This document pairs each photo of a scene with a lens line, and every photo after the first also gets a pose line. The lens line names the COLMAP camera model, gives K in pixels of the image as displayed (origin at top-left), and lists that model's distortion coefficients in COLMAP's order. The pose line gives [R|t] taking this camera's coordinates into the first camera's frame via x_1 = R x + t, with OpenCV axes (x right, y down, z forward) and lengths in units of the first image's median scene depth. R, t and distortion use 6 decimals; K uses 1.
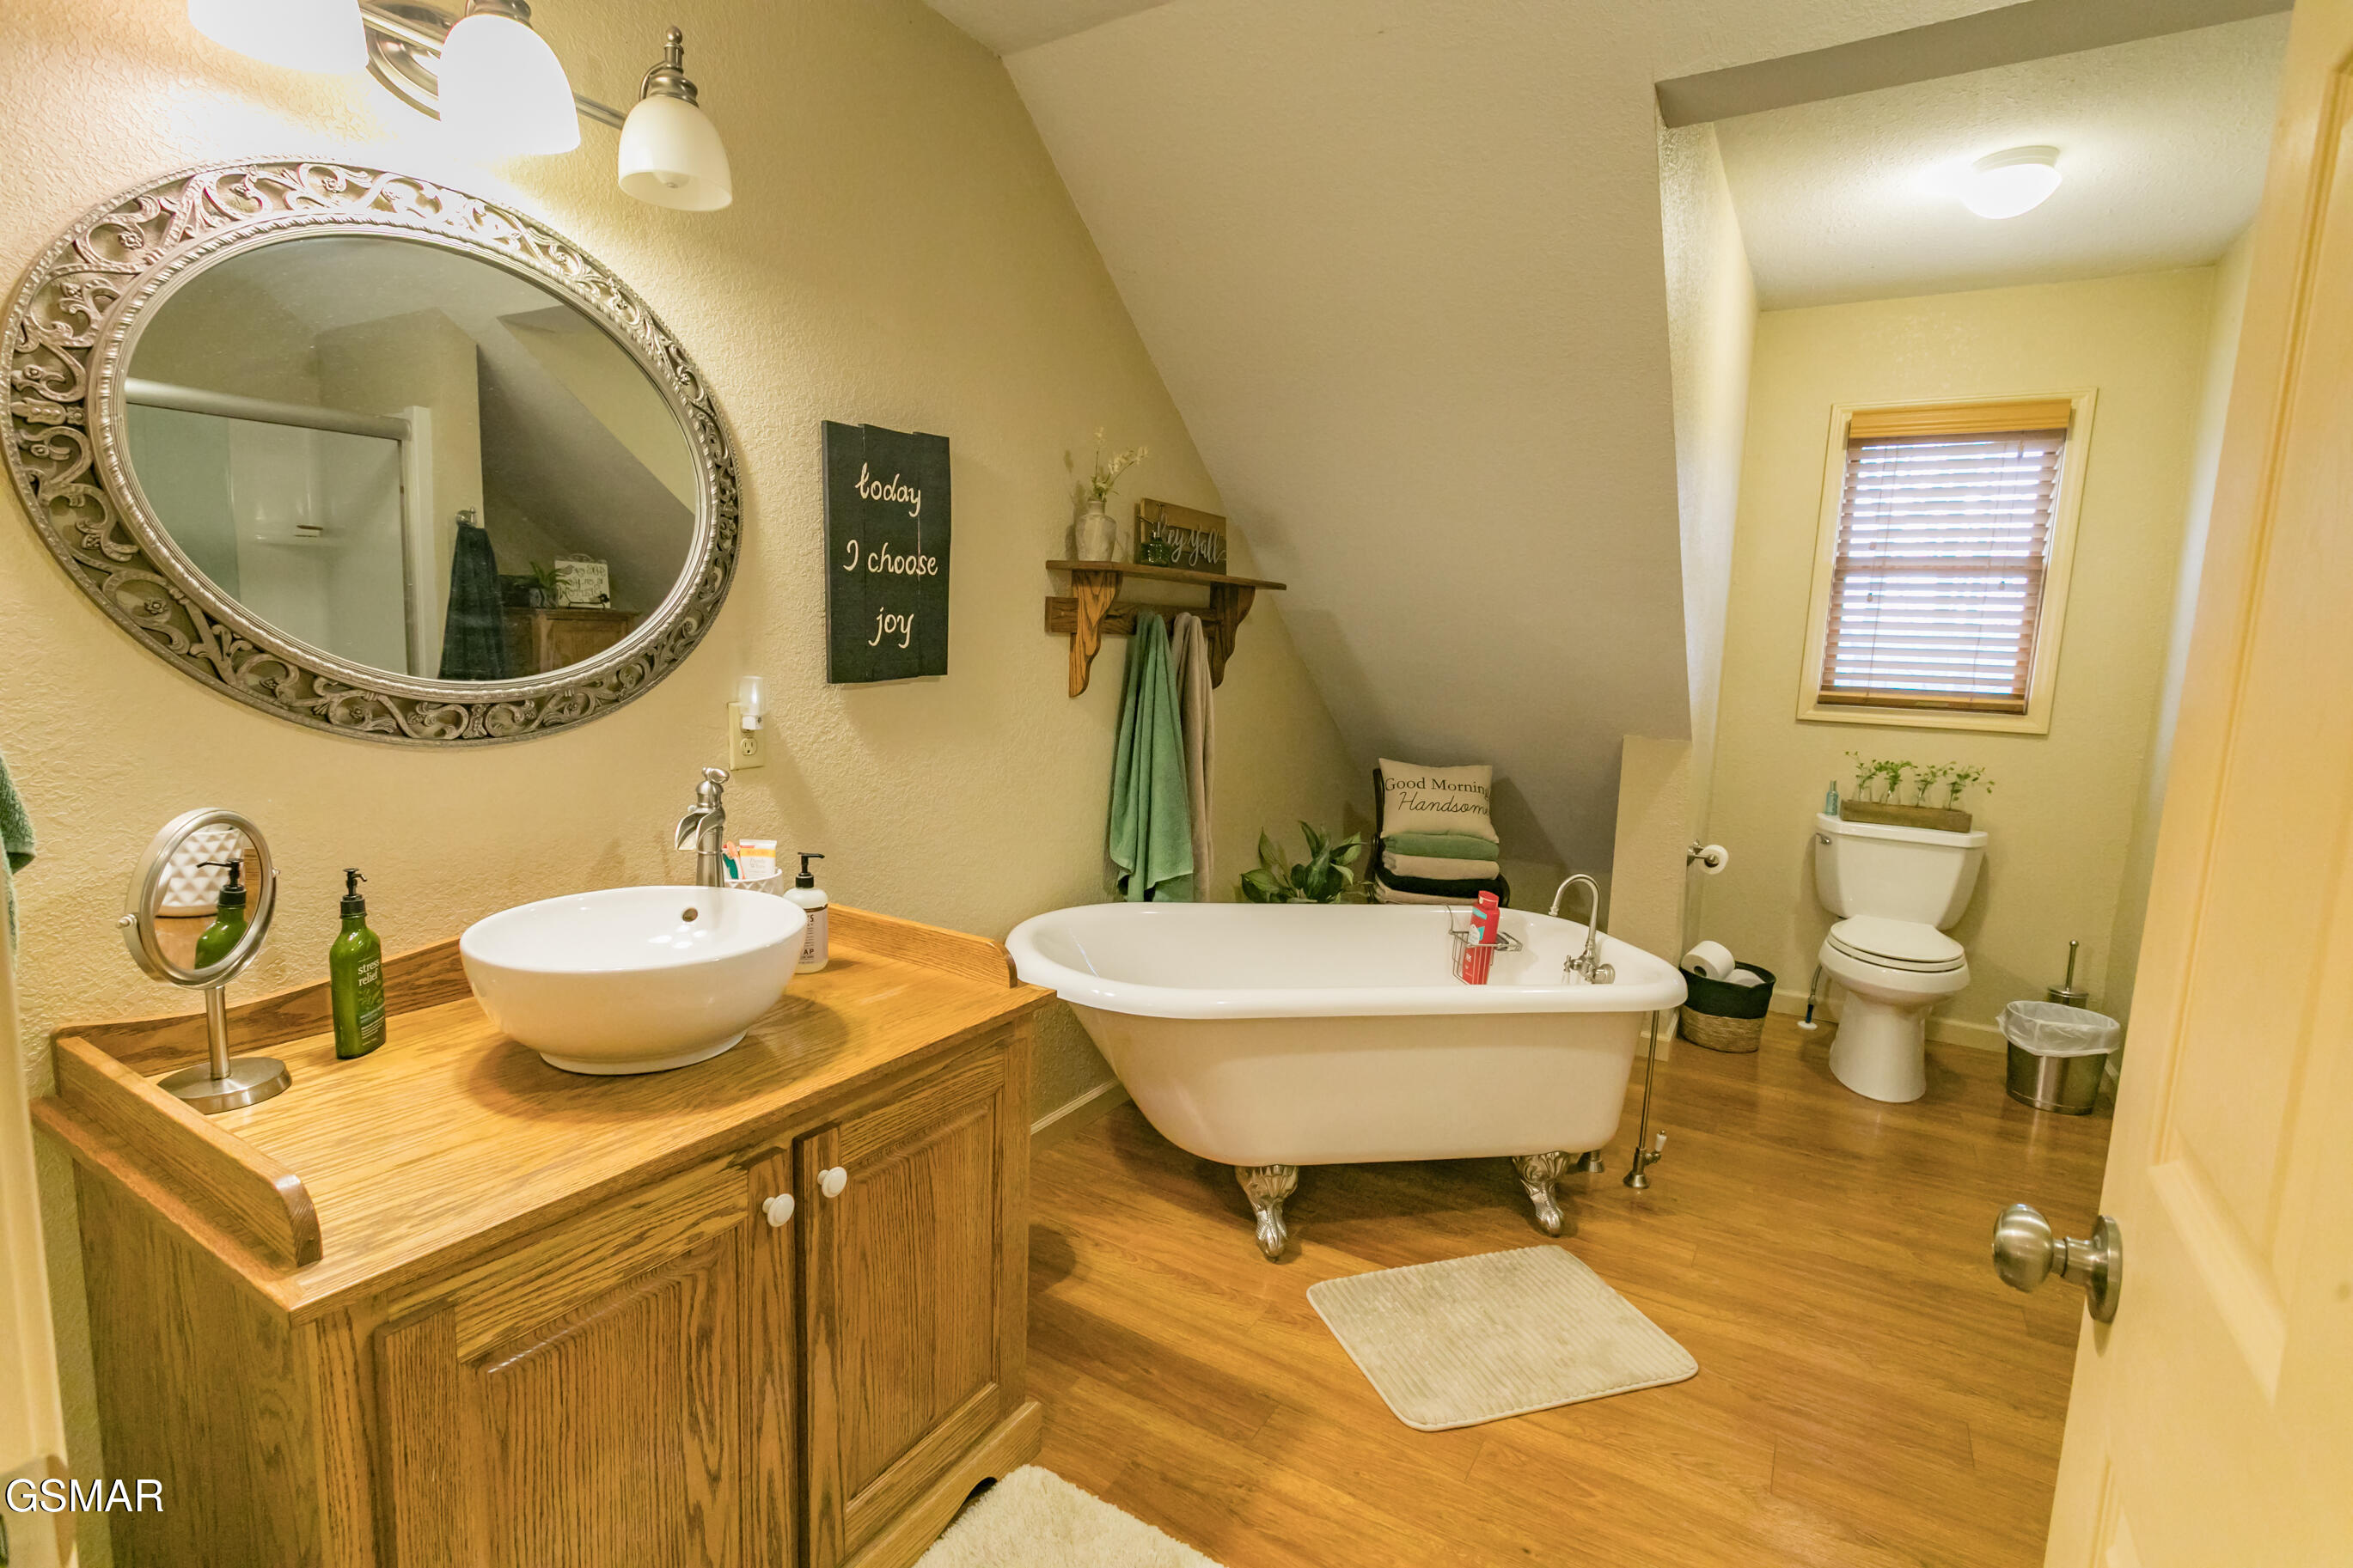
lens RADIAL K [[1108.3, 0, 1165.5], [0, 1108.3, 787.3], [0, 0, 1]] dist [-0.001750, 0.003693]
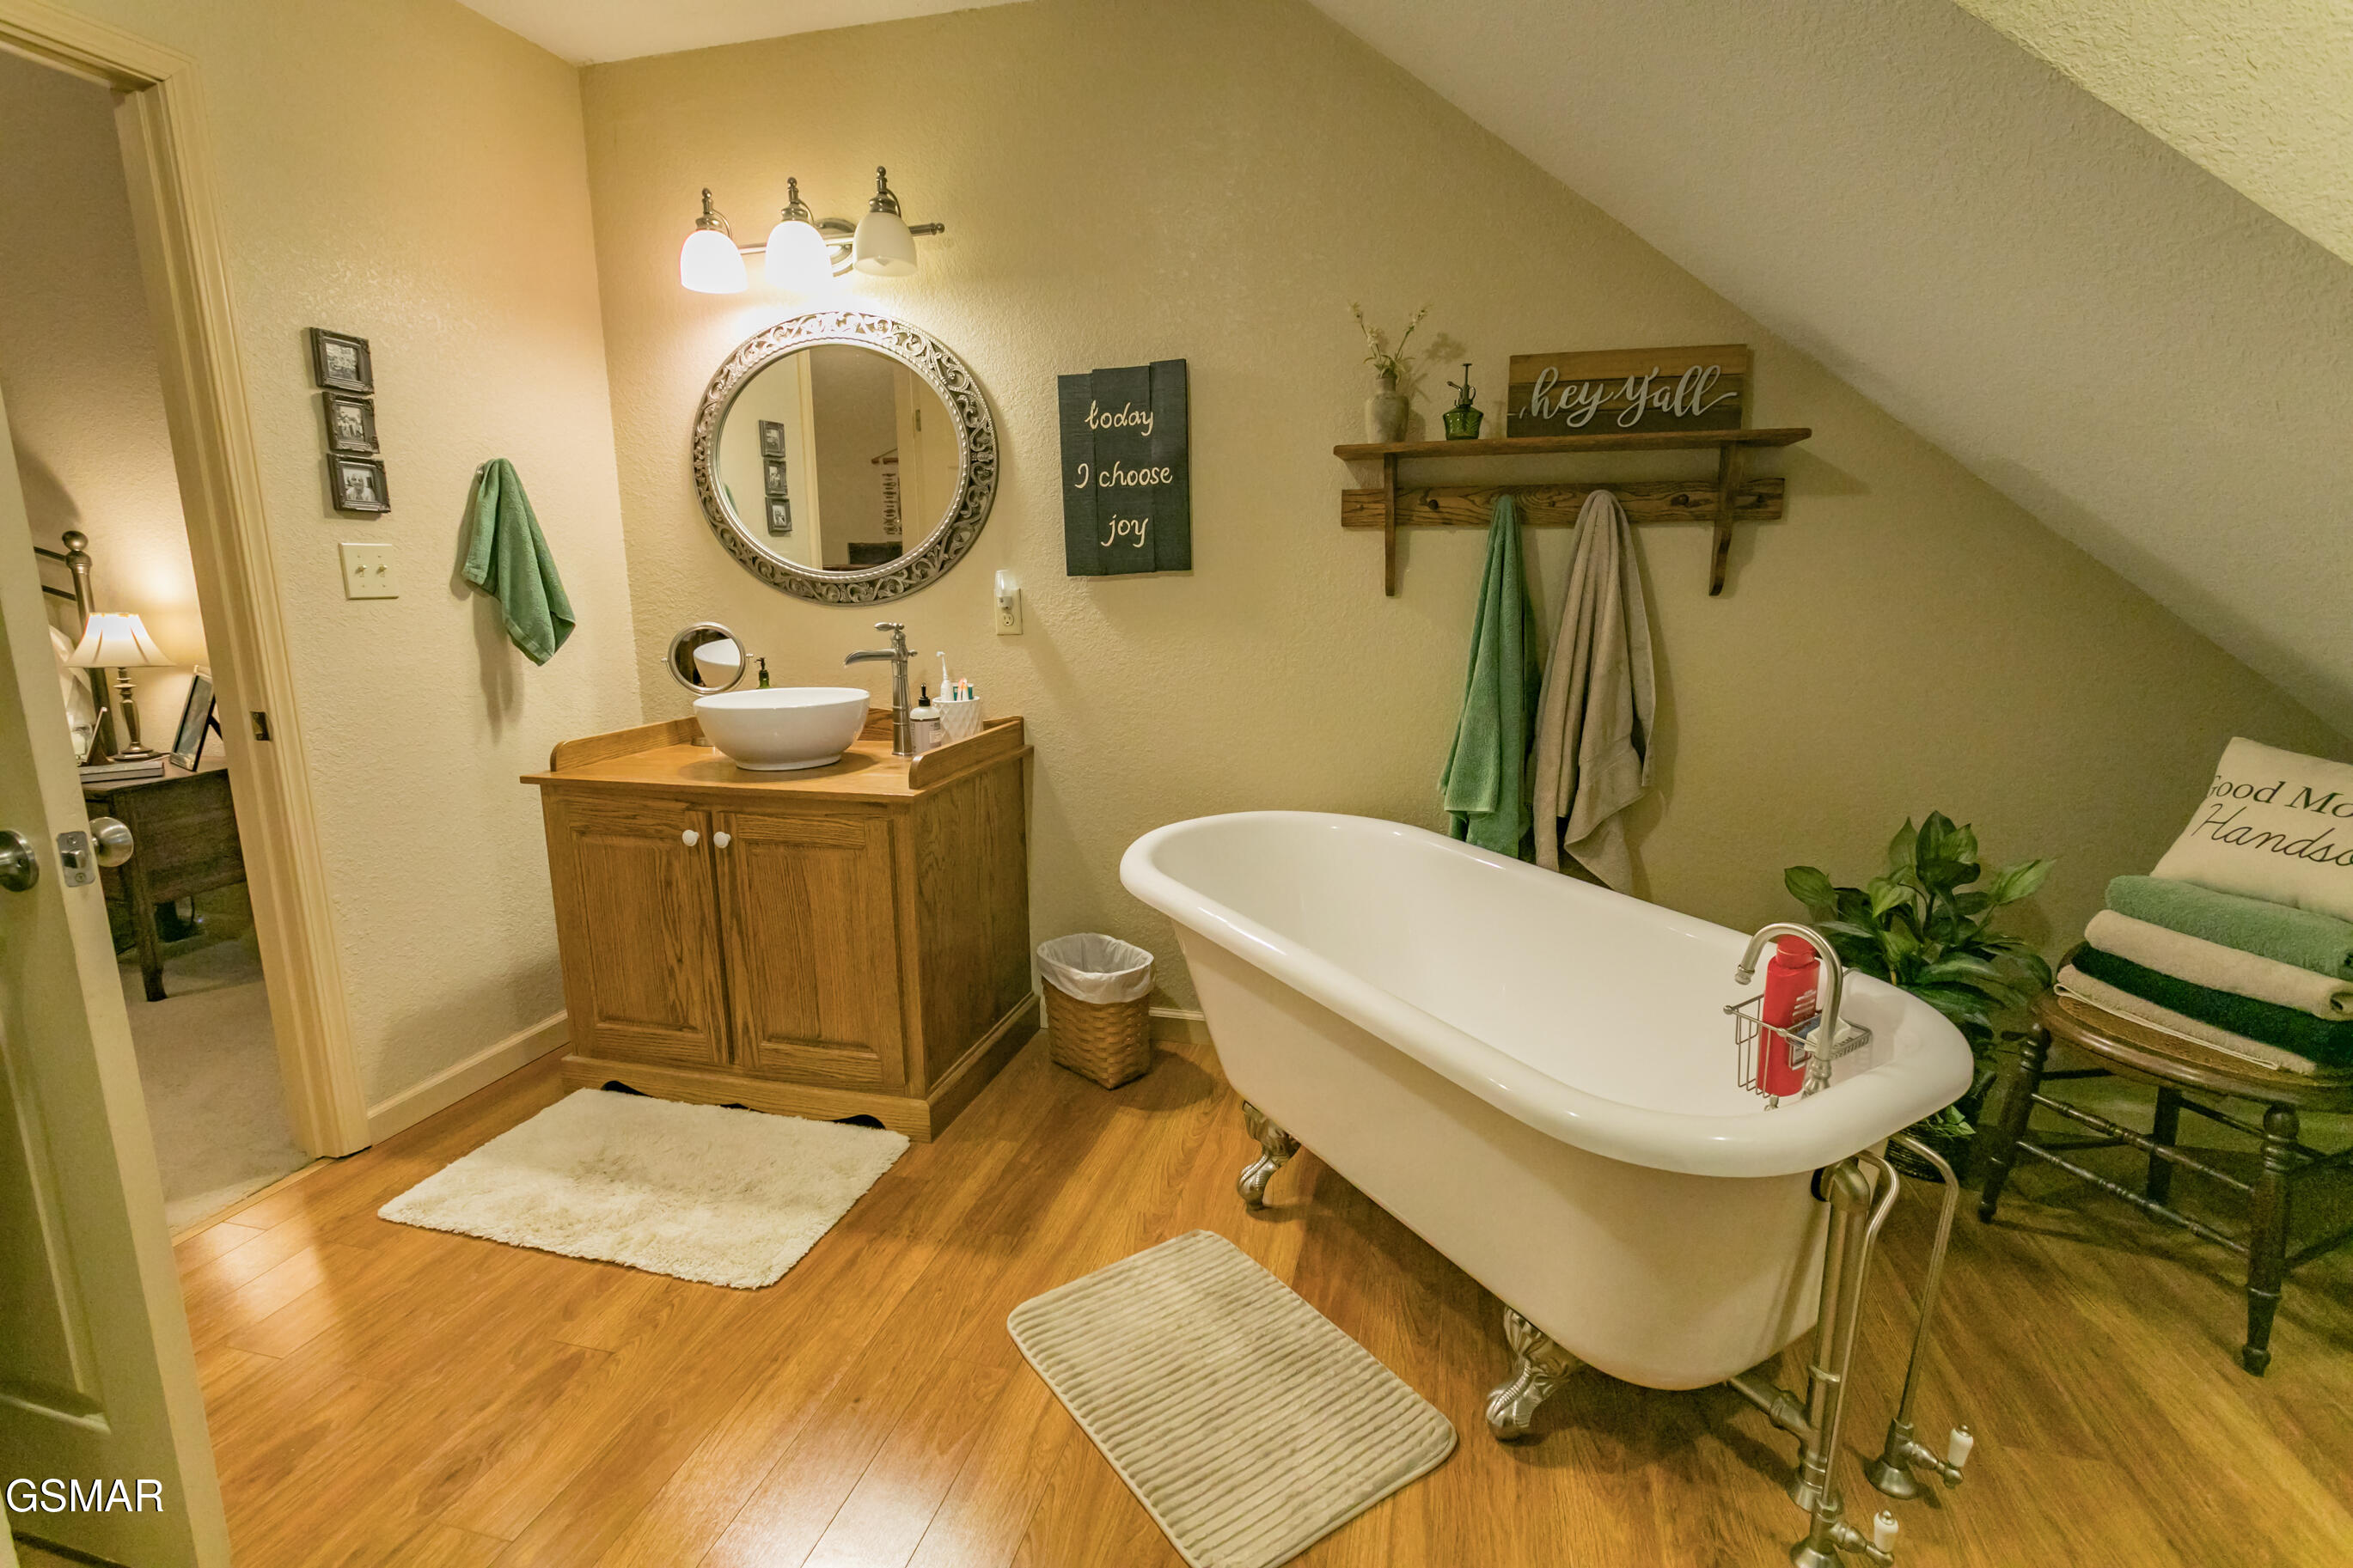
lens RADIAL K [[1108.3, 0, 1174.8], [0, 1108.3, 784.6], [0, 0, 1]] dist [-0.001750, 0.003693]
pose [[0.282749, 0.146981, -0.947866, 0.756715], [-0.114102, 0.986327, 0.118909, -0.014345], [0.952383, 0.074532, 0.295654, 0.548721]]
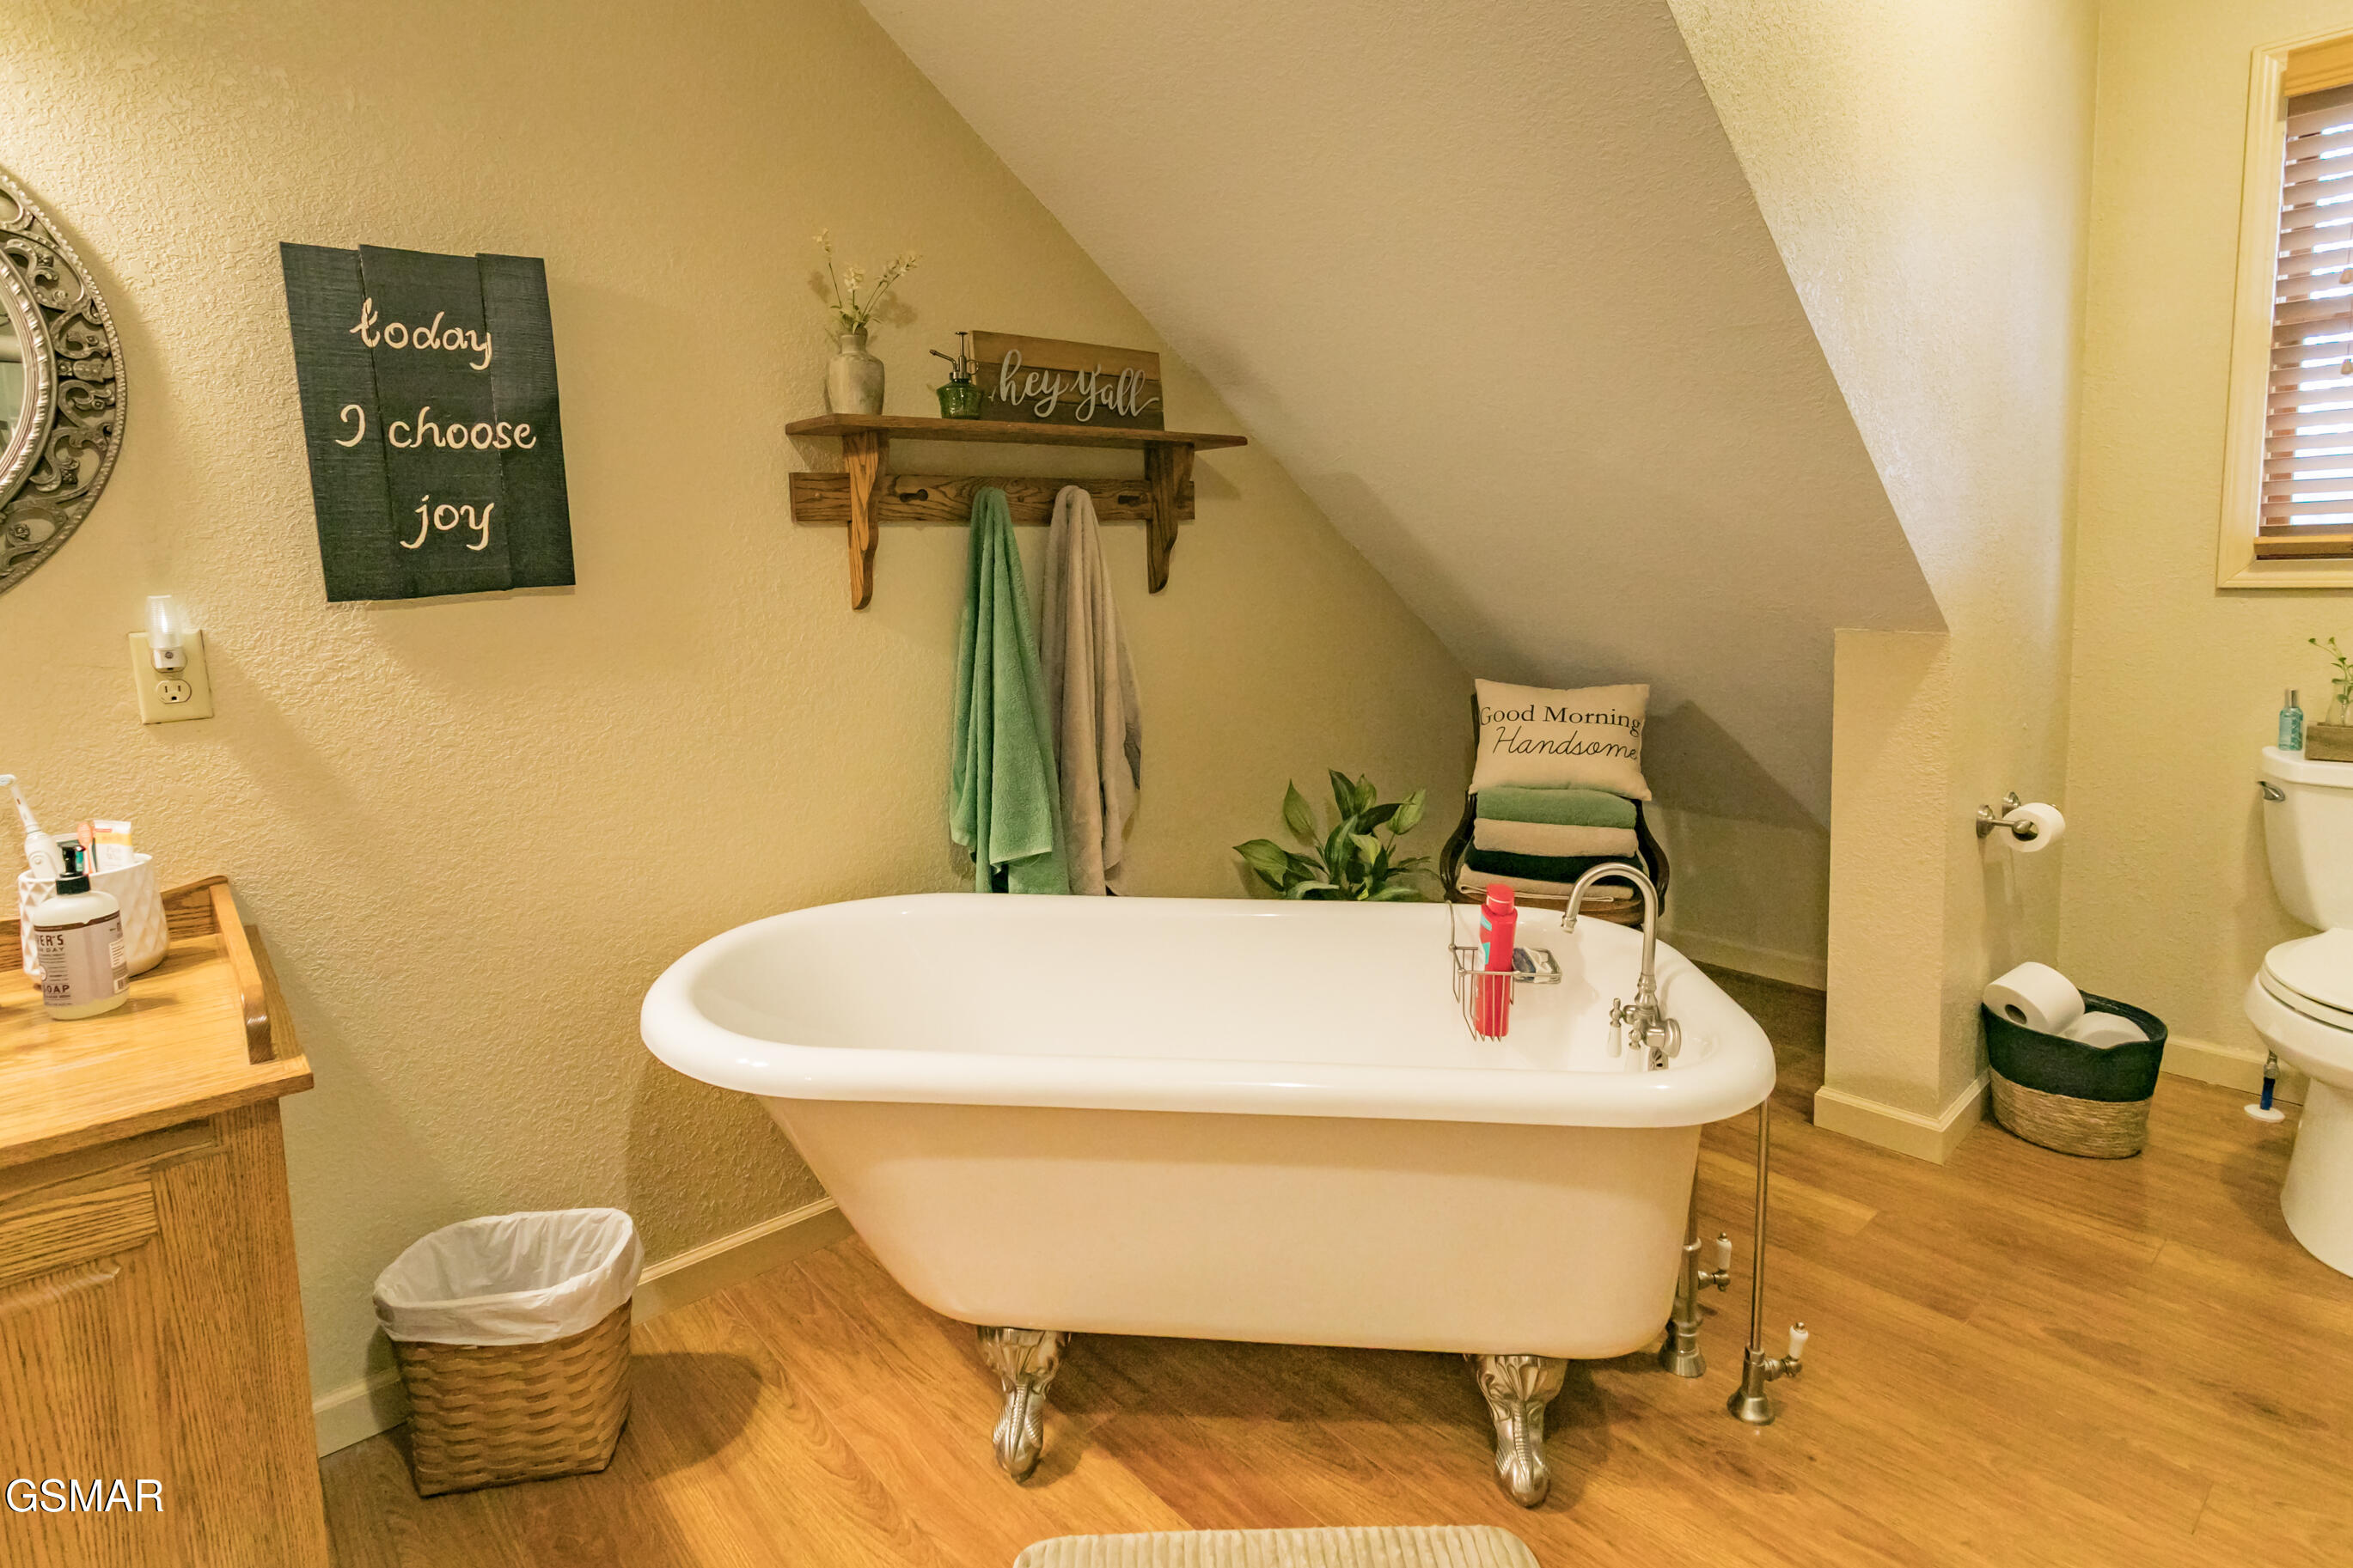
lens RADIAL K [[1190.0, 0, 1166.8], [0, 1190.0, 691.5], [0, 0, 1]] dist [0.002588, 0.000985]
pose [[0.947491, -0.031647, -0.318213, 0.346185], [0.022374, 0.999213, -0.032754, 0.002741], [0.318999, 0.023914, 0.947453, 0.316577]]
